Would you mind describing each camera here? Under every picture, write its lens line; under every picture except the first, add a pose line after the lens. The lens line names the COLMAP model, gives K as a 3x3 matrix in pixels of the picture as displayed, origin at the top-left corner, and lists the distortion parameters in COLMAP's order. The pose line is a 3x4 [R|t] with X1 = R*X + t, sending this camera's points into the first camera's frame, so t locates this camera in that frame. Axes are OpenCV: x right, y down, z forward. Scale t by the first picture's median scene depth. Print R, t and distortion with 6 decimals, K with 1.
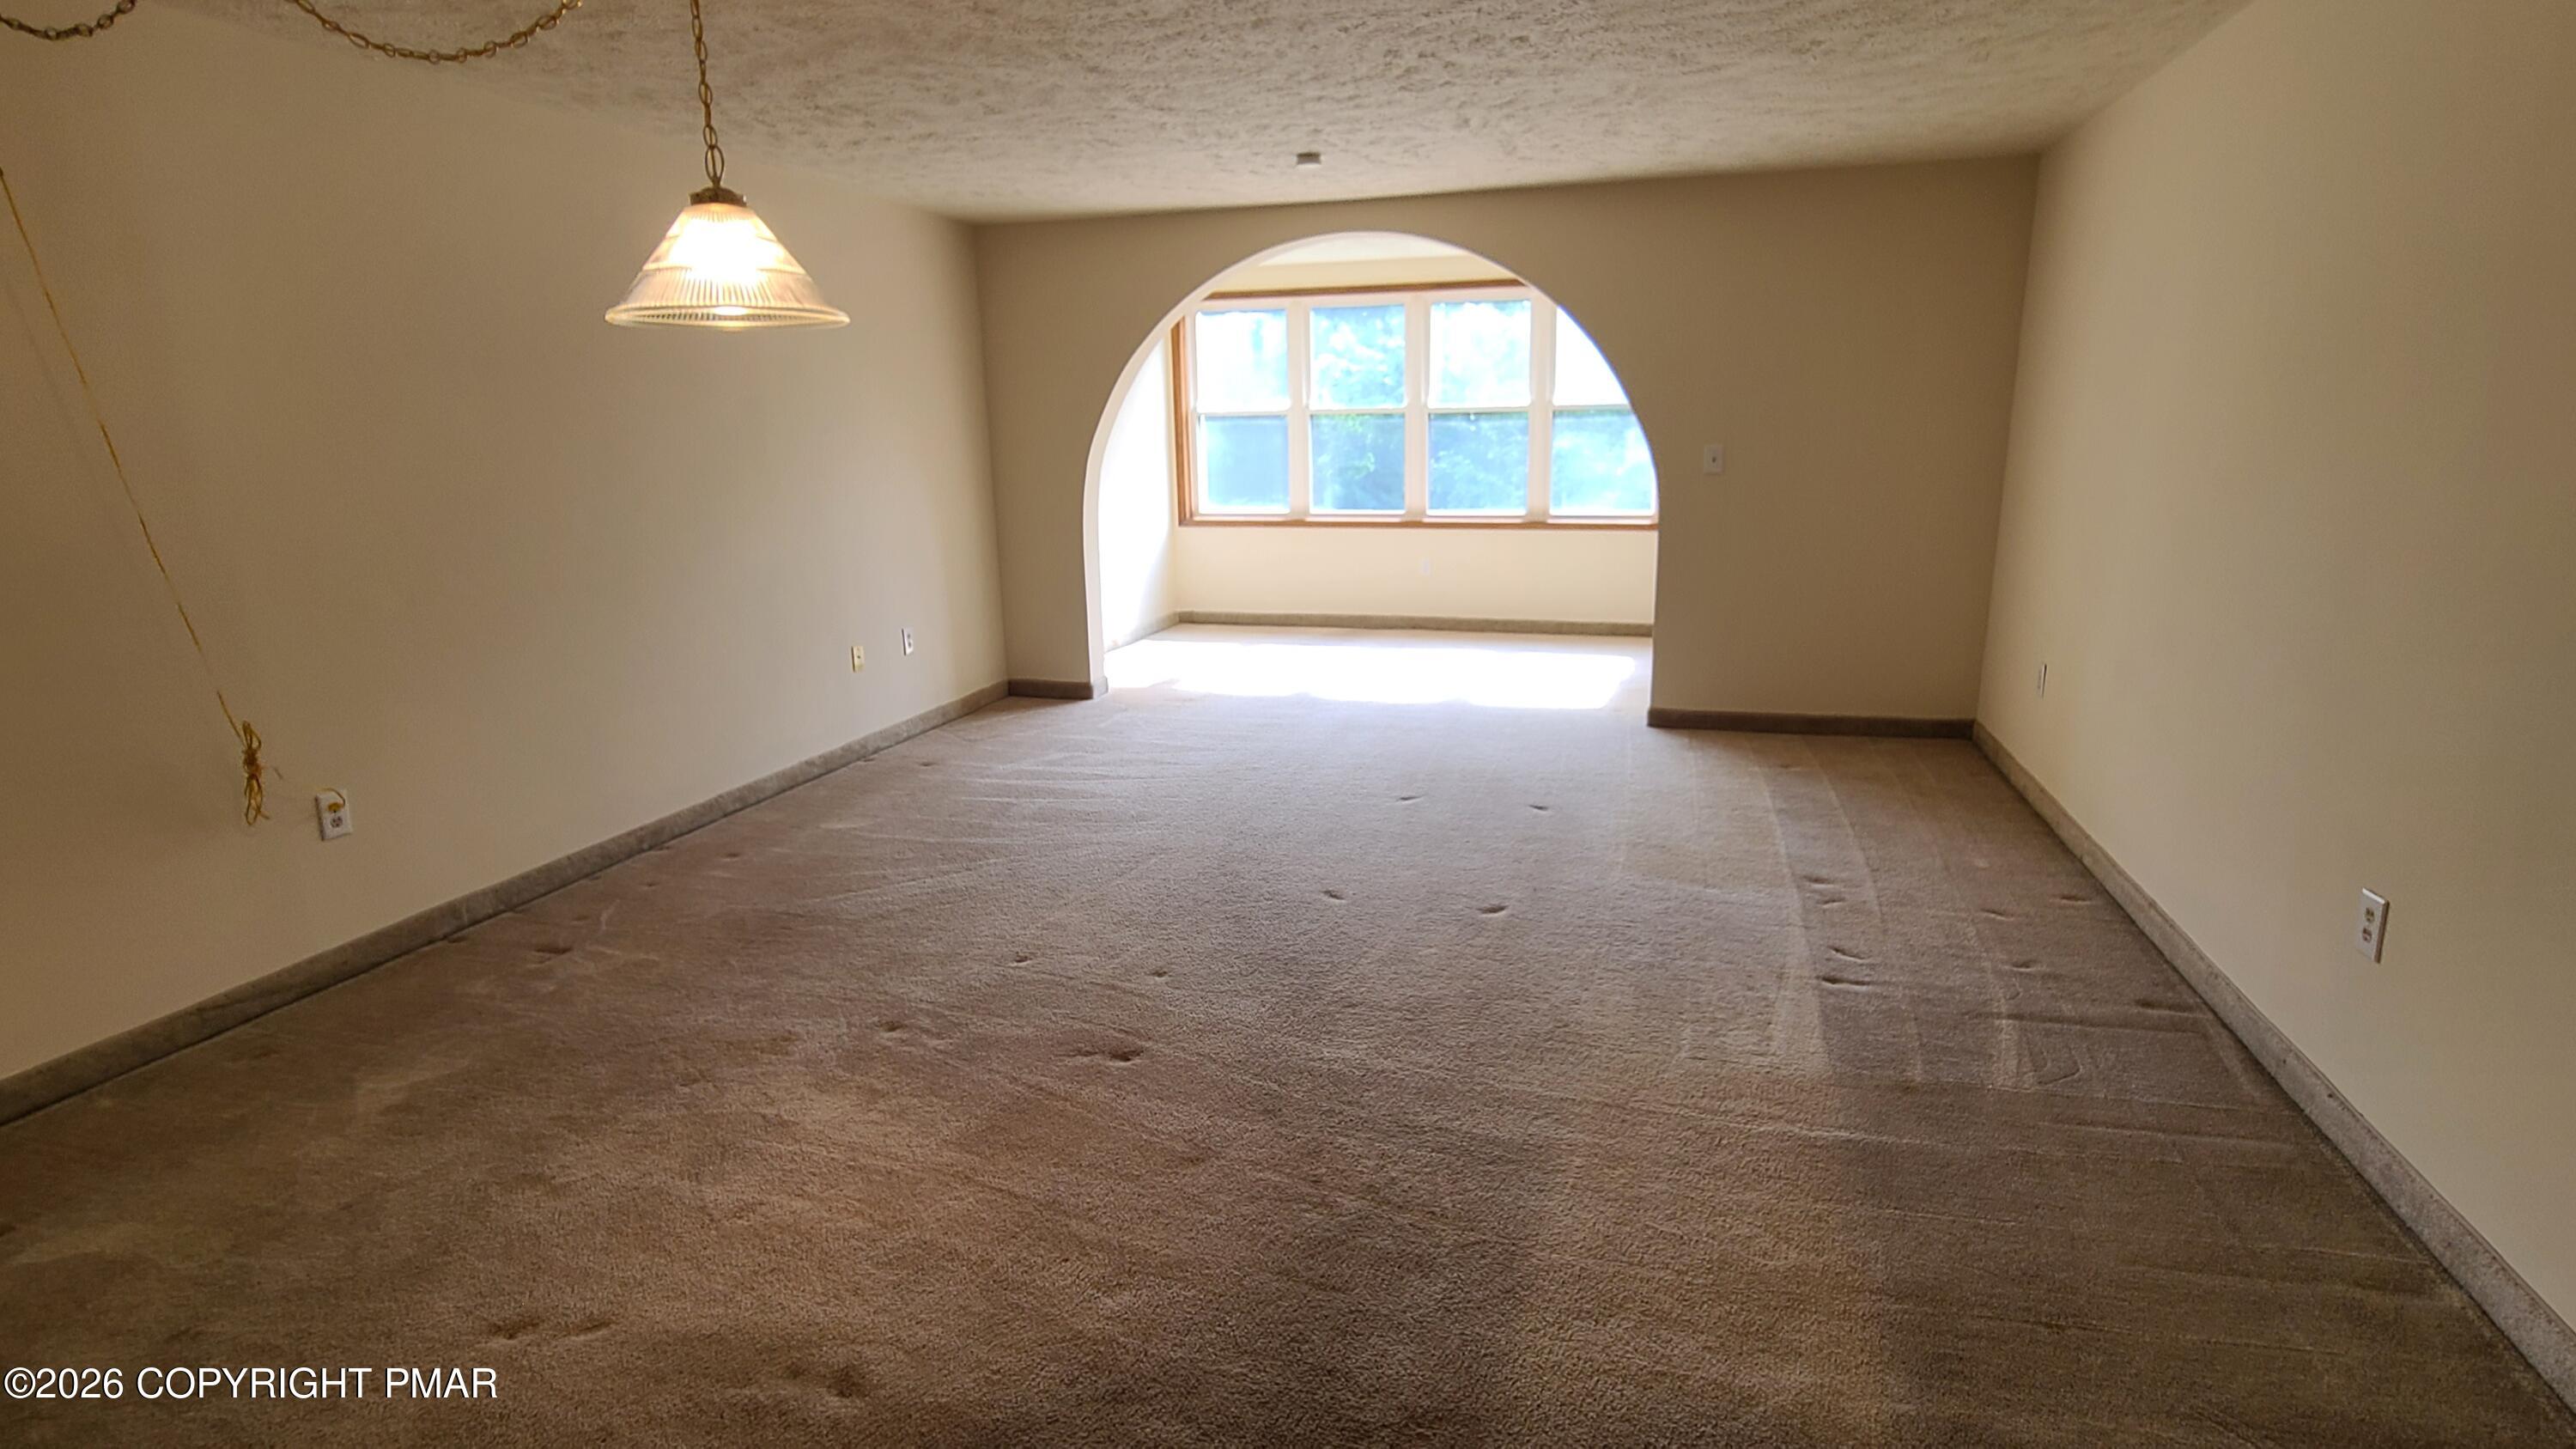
lens RADIAL K [[1296.9, 0, 1288.0], [0, 1296.9, 724.5], [0, 0, 1]] dist [-0.001930, -0.000207]
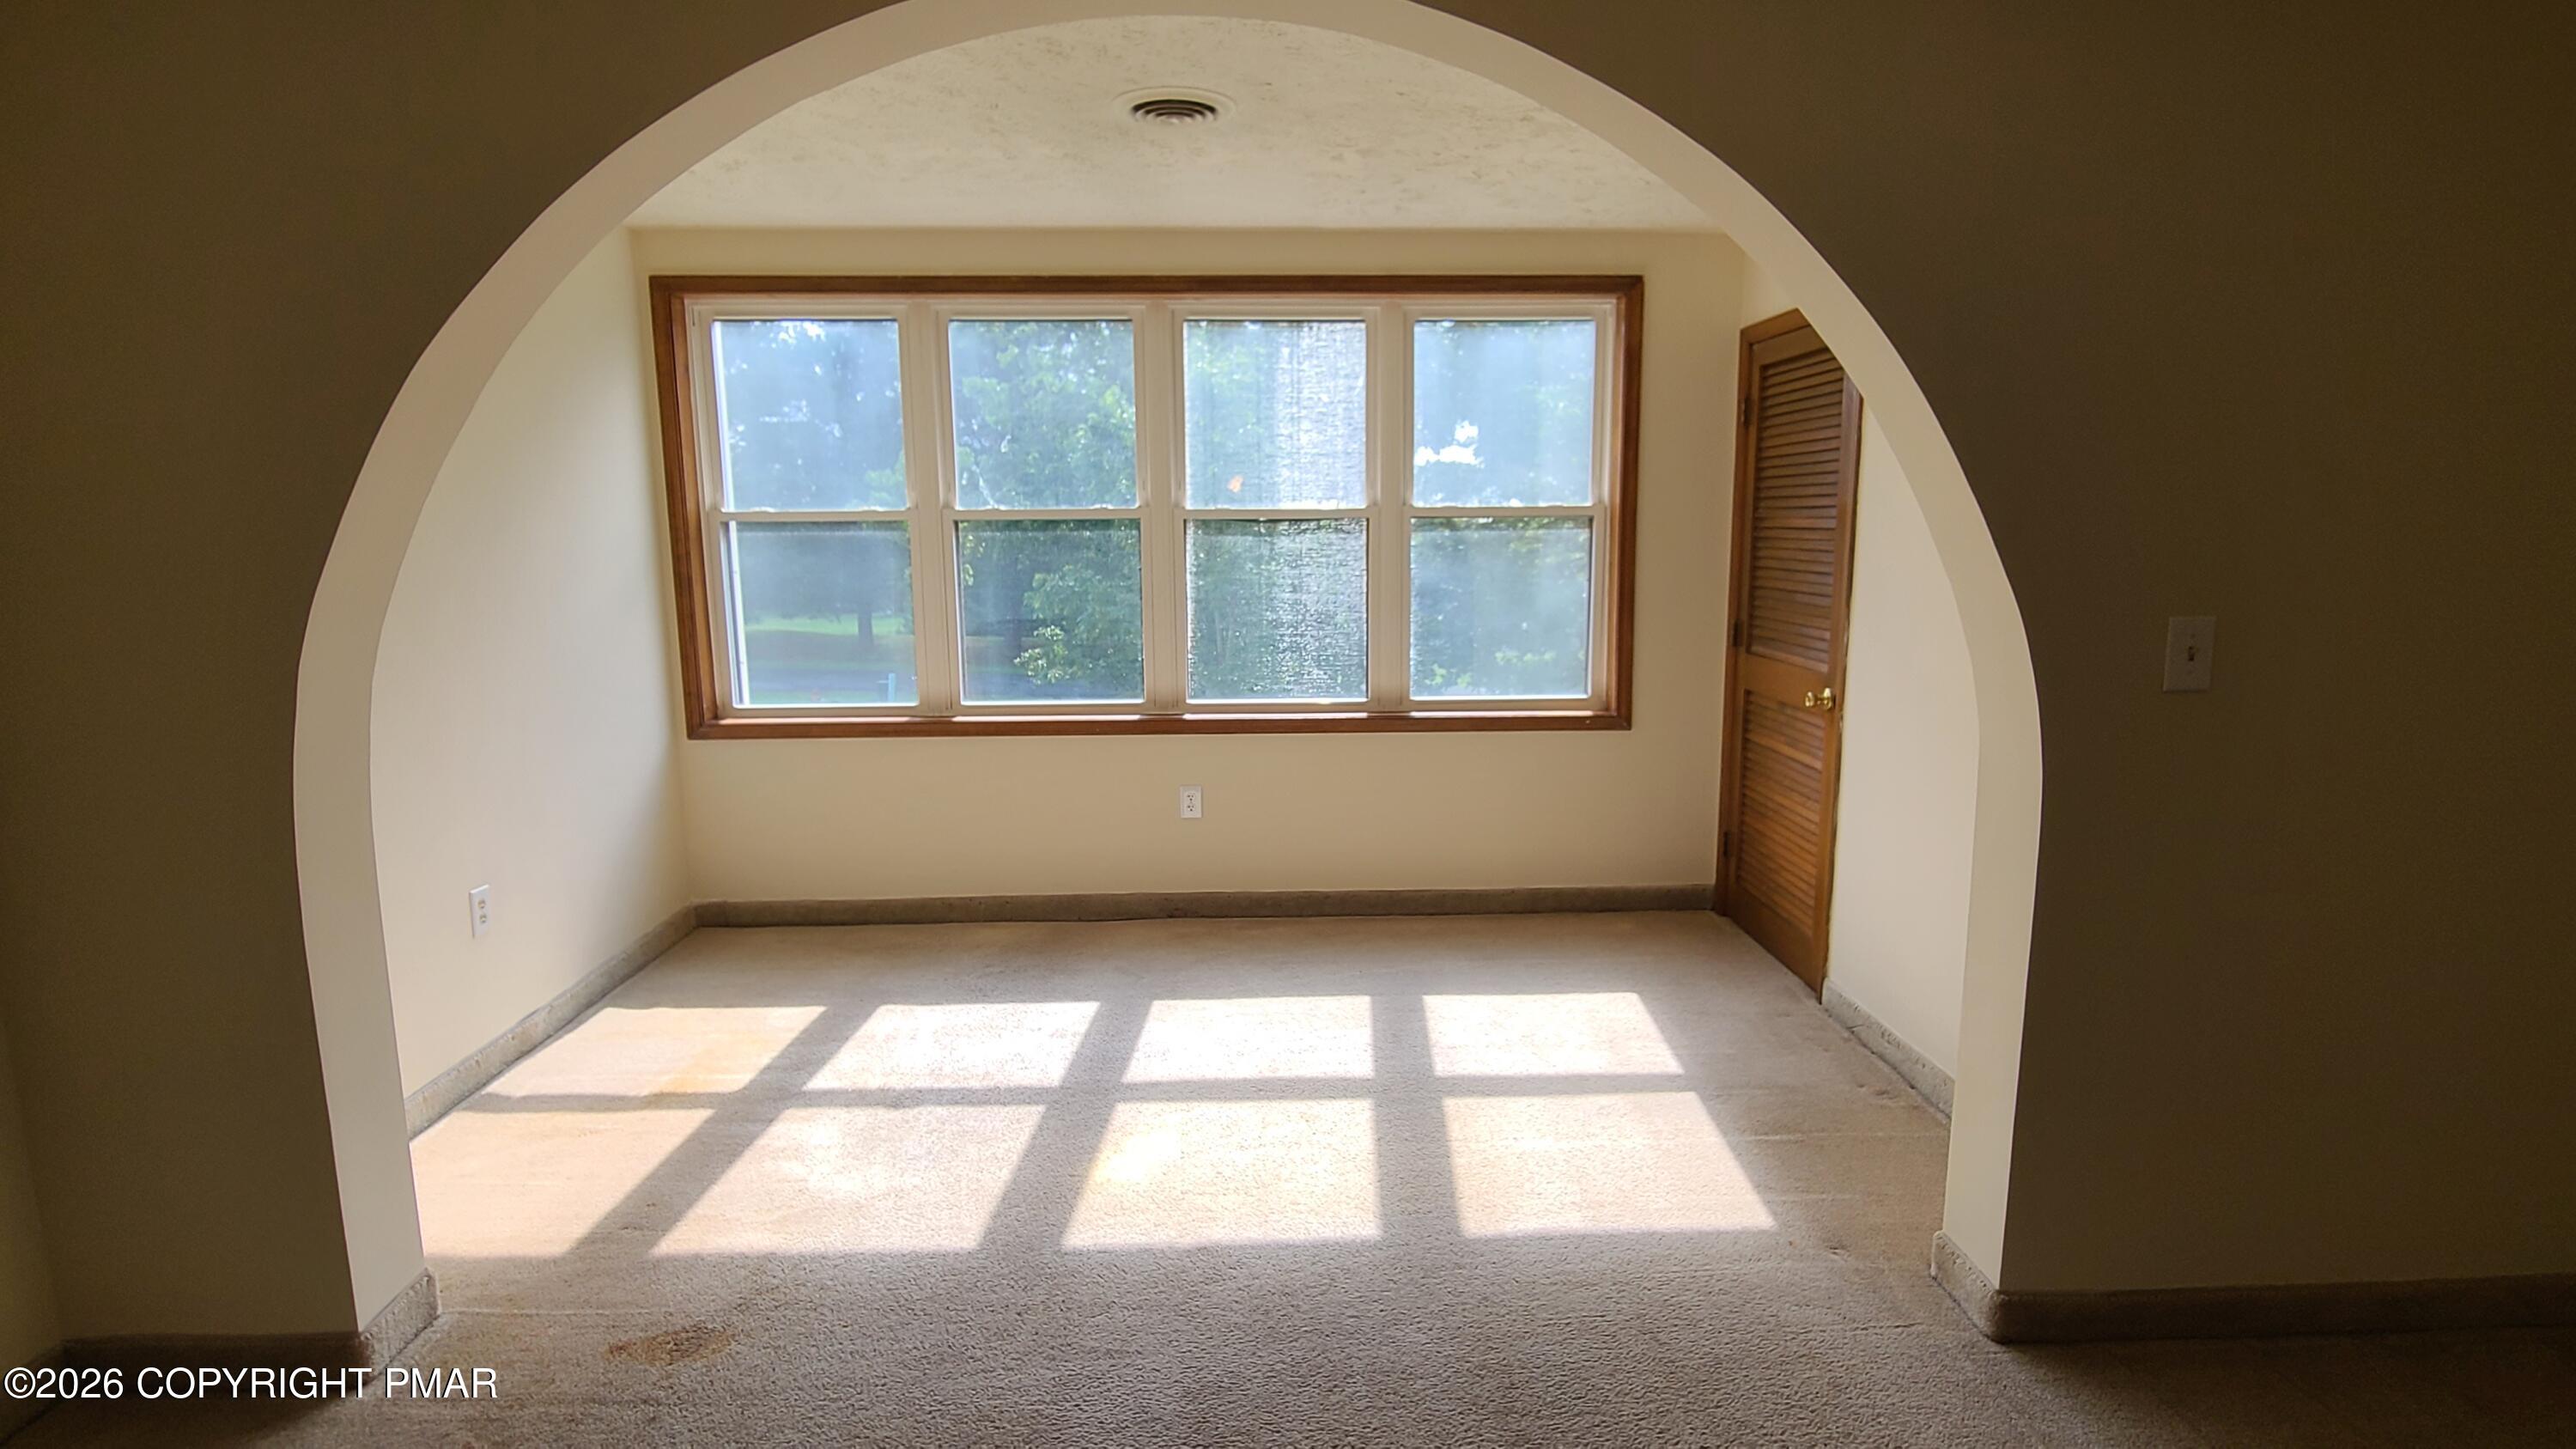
lens RADIAL K [[1296.9, 0, 1288.0], [0, 1296.9, 724.5], [0, 0, 1]] dist [-0.001930, -0.000207]
pose [[0.950298, -0.037515, 0.309074, -0.020043], [0.062218, 0.995572, -0.070458, -0.113371], [-0.305062, 0.086186, 0.948425, 0.477228]]
